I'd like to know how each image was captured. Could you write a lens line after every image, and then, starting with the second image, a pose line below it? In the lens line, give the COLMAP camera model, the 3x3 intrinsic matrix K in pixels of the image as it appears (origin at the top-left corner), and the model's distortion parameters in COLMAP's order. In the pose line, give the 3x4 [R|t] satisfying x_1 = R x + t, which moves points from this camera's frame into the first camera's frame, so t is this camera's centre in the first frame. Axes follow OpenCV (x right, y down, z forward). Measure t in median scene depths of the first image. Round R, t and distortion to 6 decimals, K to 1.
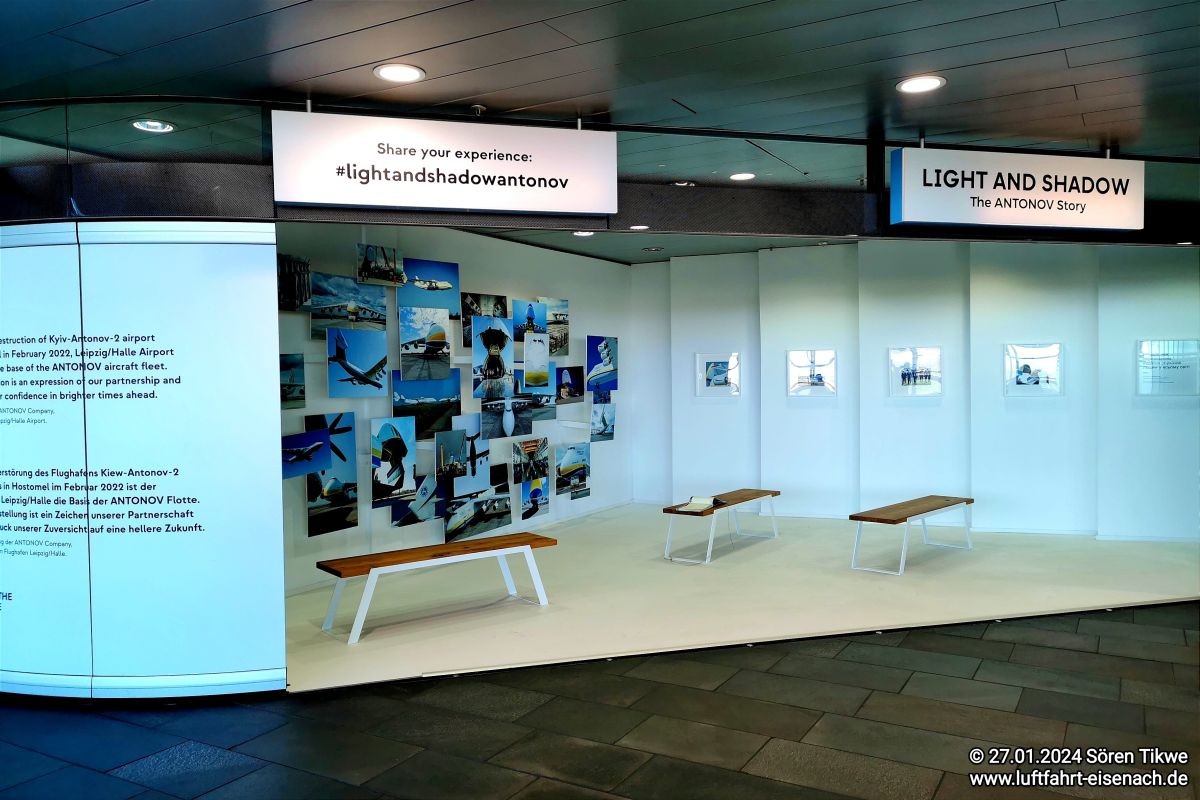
lens RADIAL K [[922.9, 0, 601.9], [0, 922.9, 396.7], [0, 0, 1]] dist [0.011514, 0.000154]
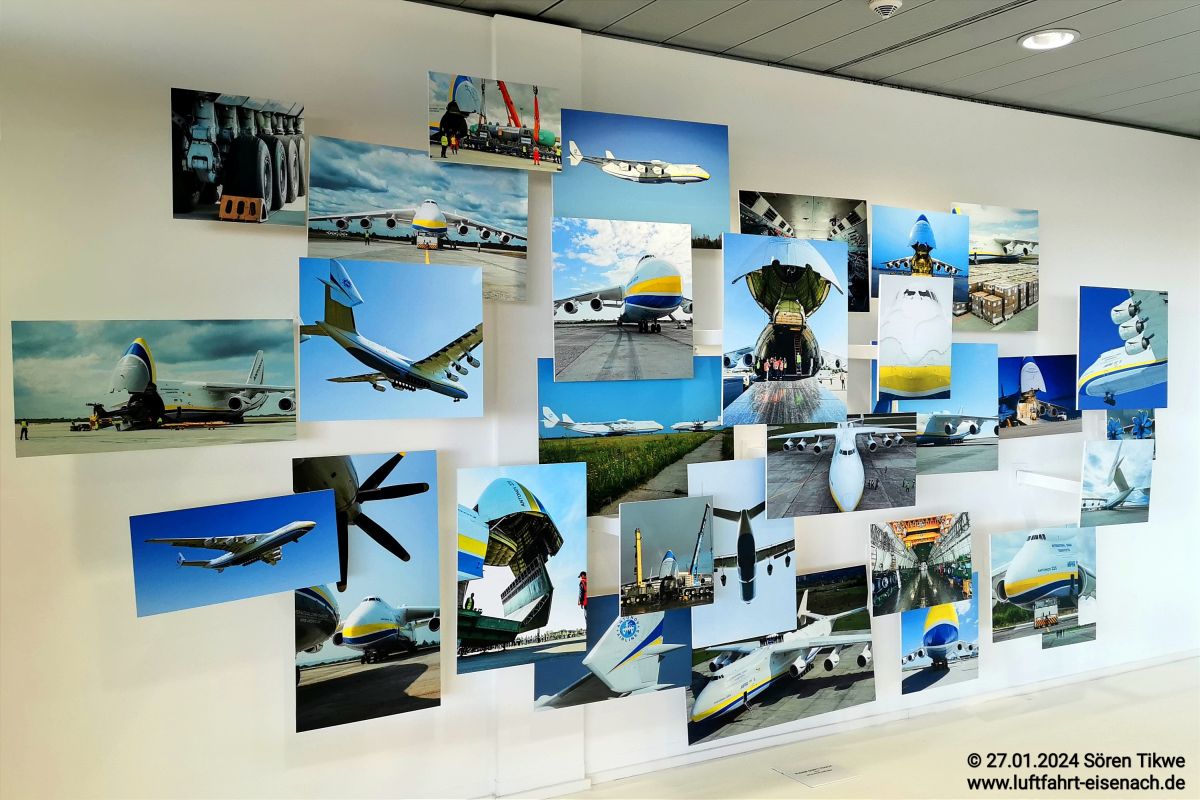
lens RADIAL K [[1133.9, 0, 622.3], [0, 1133.9, 363.6], [0, 0, 1]] dist [0.047443, 0.000000]
pose [[0.874918, 0.003152, -0.484261, 0.084401], [-0.019106, 0.999425, -0.028013, -0.012671], [0.483894, 0.033761, 0.874475, 0.587999]]
